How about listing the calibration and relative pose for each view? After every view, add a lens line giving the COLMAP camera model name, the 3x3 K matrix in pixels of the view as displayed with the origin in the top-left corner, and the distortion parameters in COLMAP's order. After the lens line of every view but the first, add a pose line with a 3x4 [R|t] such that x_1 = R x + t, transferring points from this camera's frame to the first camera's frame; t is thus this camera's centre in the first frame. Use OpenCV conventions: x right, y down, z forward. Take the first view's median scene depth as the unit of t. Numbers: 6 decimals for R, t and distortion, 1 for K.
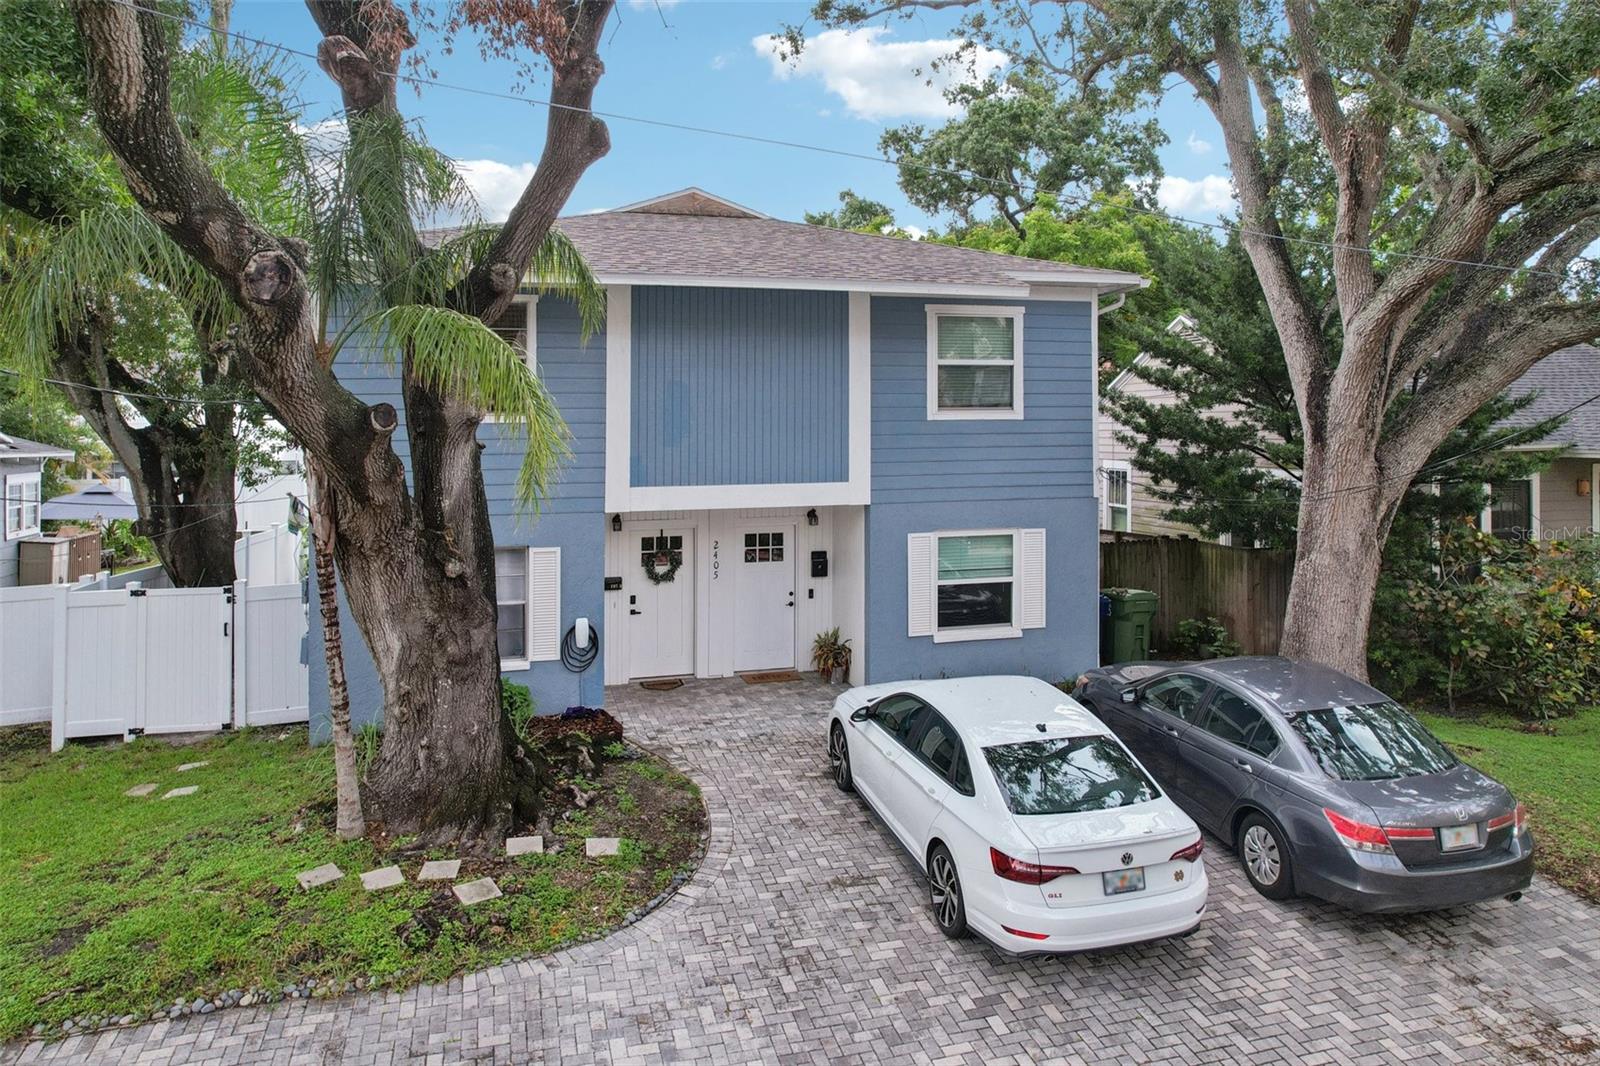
lens RADIAL K [[1022.9, 0, 796.9], [0, 1022.9, 346.5], [0, 0, 1]] dist [-0.046380, 0.023995]
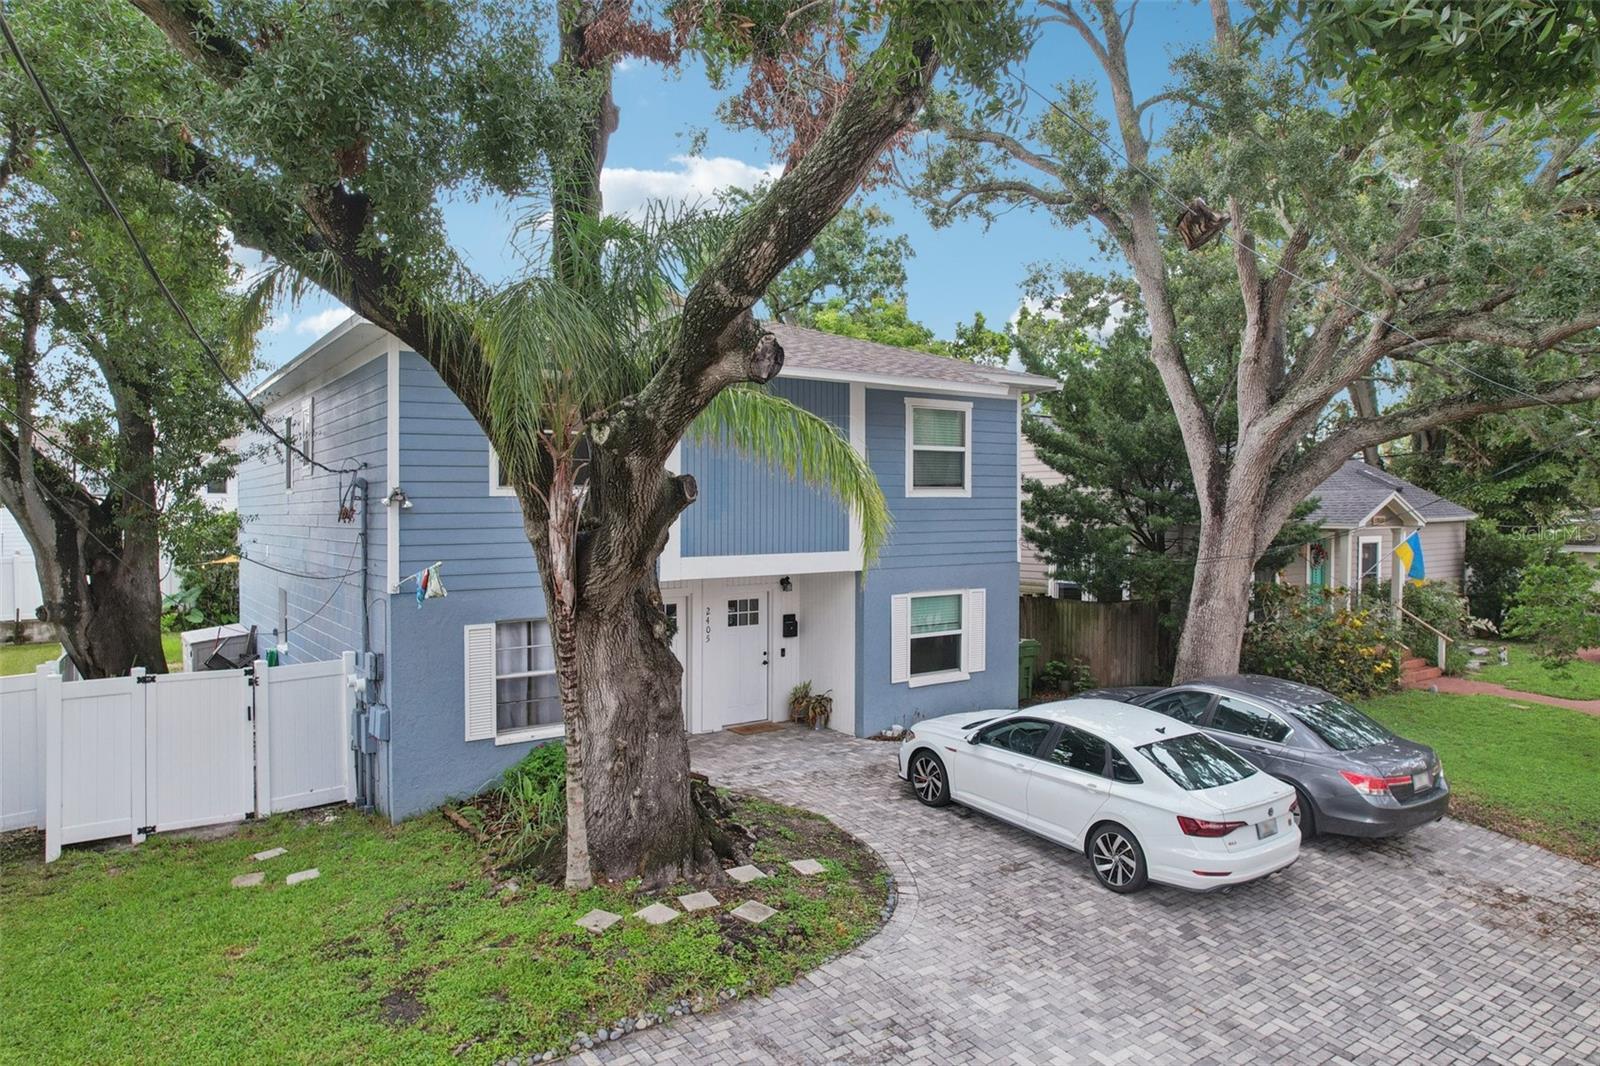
lens RADIAL K [[999.2, 0, 756.0], [0, 999.2, 448.7], [0, 0, 1]] dist [-0.062050, 0.039973]
pose [[0.945310, 0.023889, 0.325297, -0.596842], [-0.029452, 0.999492, 0.012185, 0.012123], [-0.324840, -0.021100, 0.945534, -0.021881]]
